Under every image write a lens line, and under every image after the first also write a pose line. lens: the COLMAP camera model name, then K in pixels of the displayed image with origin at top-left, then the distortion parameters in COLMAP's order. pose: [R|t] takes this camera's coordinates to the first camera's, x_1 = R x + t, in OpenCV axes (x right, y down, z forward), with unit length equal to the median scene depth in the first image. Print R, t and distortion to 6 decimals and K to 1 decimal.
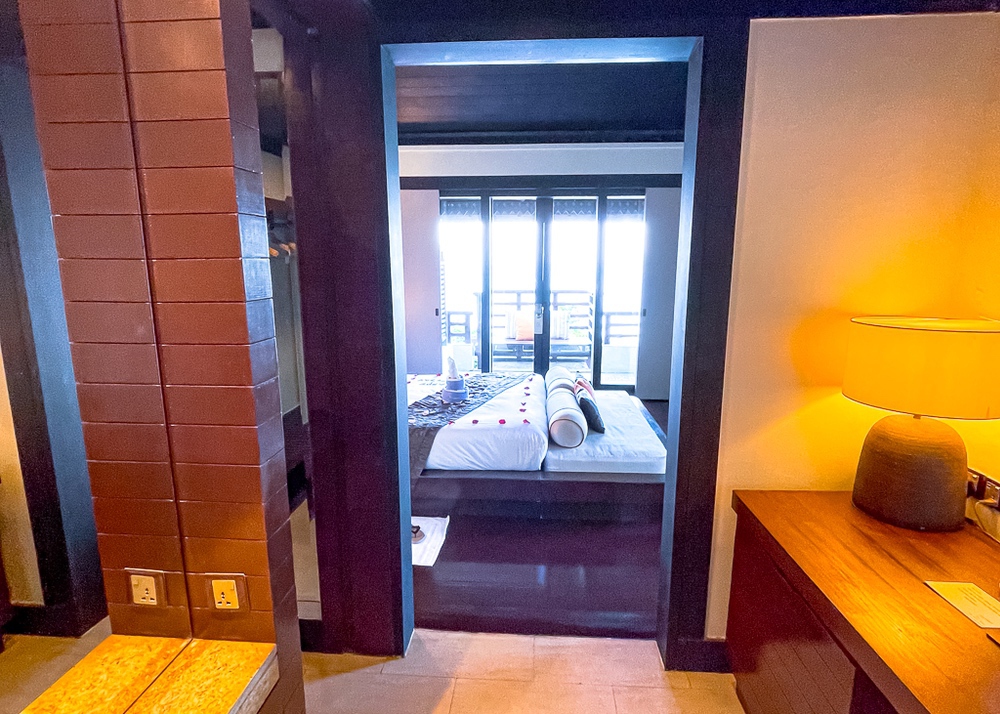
lens RADIAL K [[528.1, 0, 500.0], [0, 528.1, 357.0], [0, 0, 1]] dist [0.000547, 0.000001]
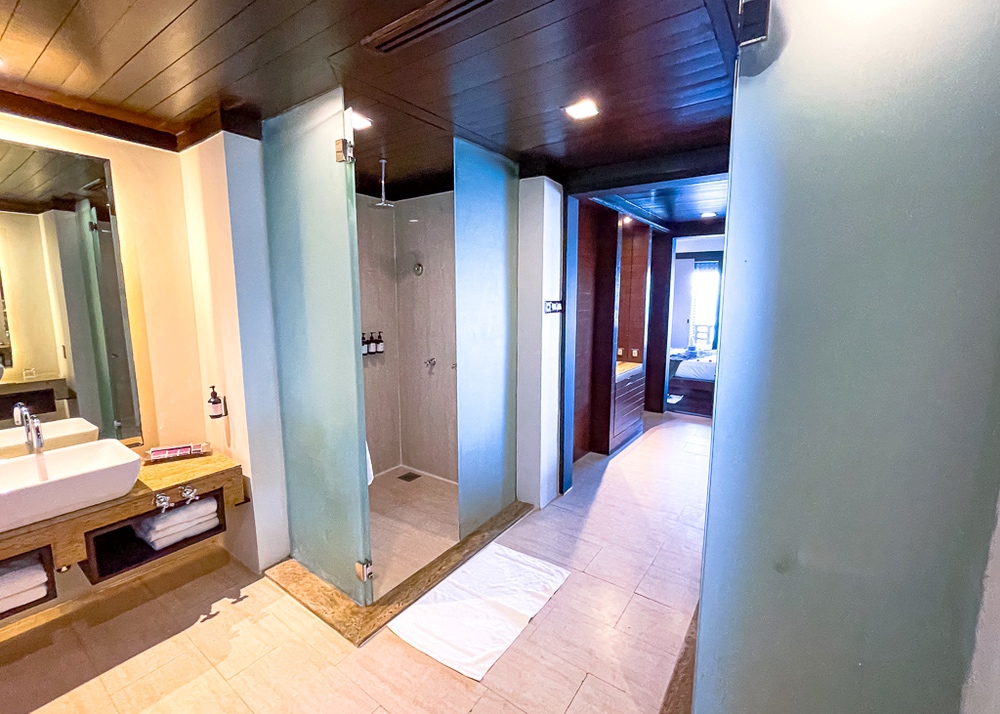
lens RADIAL K [[428.4, 0, 500.0], [0, 428.4, 357.0], [0, 0, 1]] dist [0.000473, 0.000010]
pose [[0.851934, 0.072939, -0.518544, 0.118741], [-0.093981, 0.995470, -0.014381, 0.135121], [0.515147, 0.060985, 0.854930, -0.699737]]
